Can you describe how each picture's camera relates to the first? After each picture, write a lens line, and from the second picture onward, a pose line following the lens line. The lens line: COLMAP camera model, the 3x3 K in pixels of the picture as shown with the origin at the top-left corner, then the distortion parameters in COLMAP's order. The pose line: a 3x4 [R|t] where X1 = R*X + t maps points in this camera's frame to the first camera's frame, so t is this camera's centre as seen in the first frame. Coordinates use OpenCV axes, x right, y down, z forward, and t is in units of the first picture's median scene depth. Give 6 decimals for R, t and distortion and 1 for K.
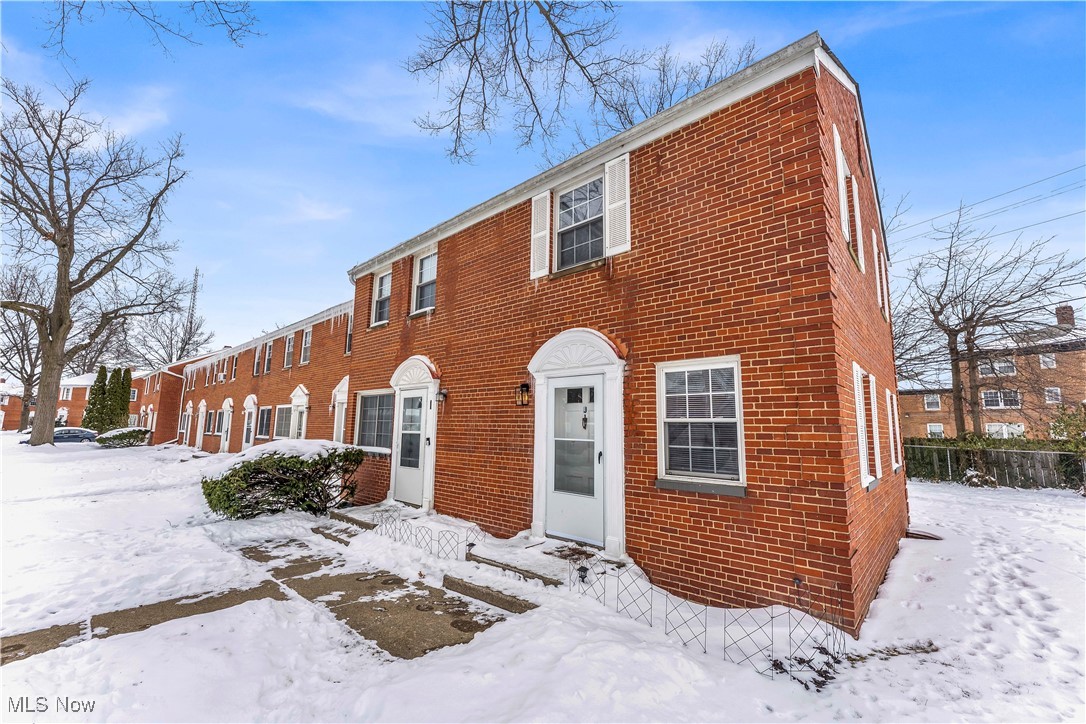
lens RADIAL K [[444.0, 0, 542.5], [0, 444.0, 363.1], [0, 0, 1]] dist [0.000566, -0.000388]
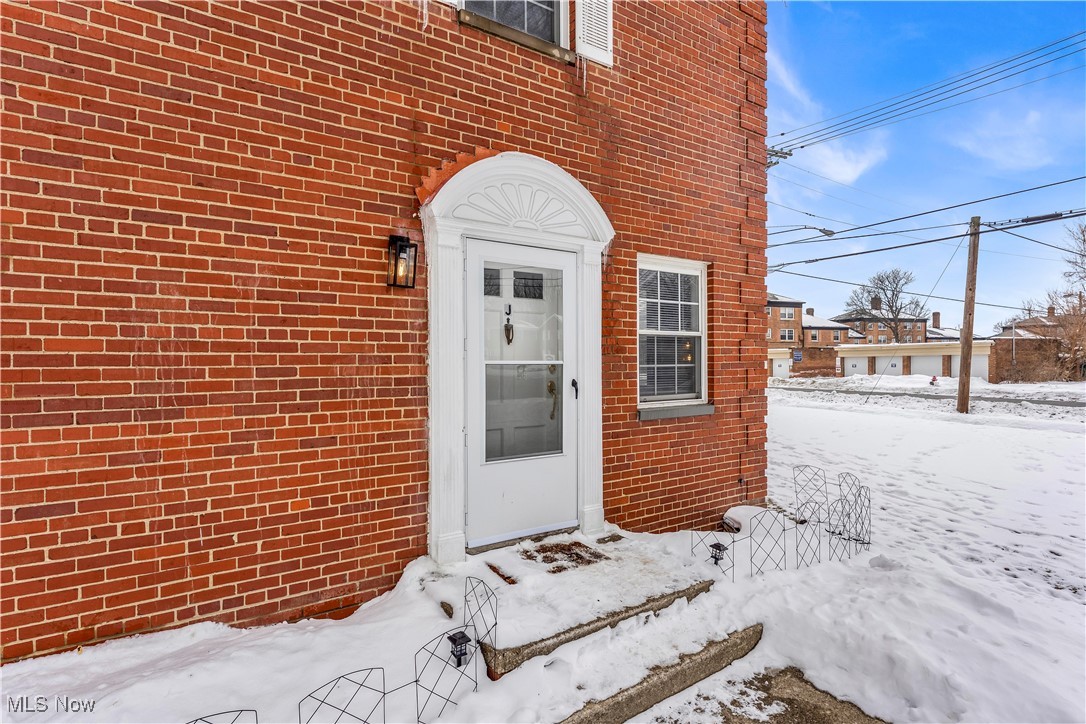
lens RADIAL K [[522.0, 0, 542.1], [0, 522.0, 363.3], [0, 0, 1]] dist [-0.002619, -0.000395]
pose [[0.261239, -0.020726, 0.965052, -0.586226], [-0.130925, 0.989770, 0.056698, 0.144398], [-0.956354, -0.141161, 0.255852, 0.874674]]
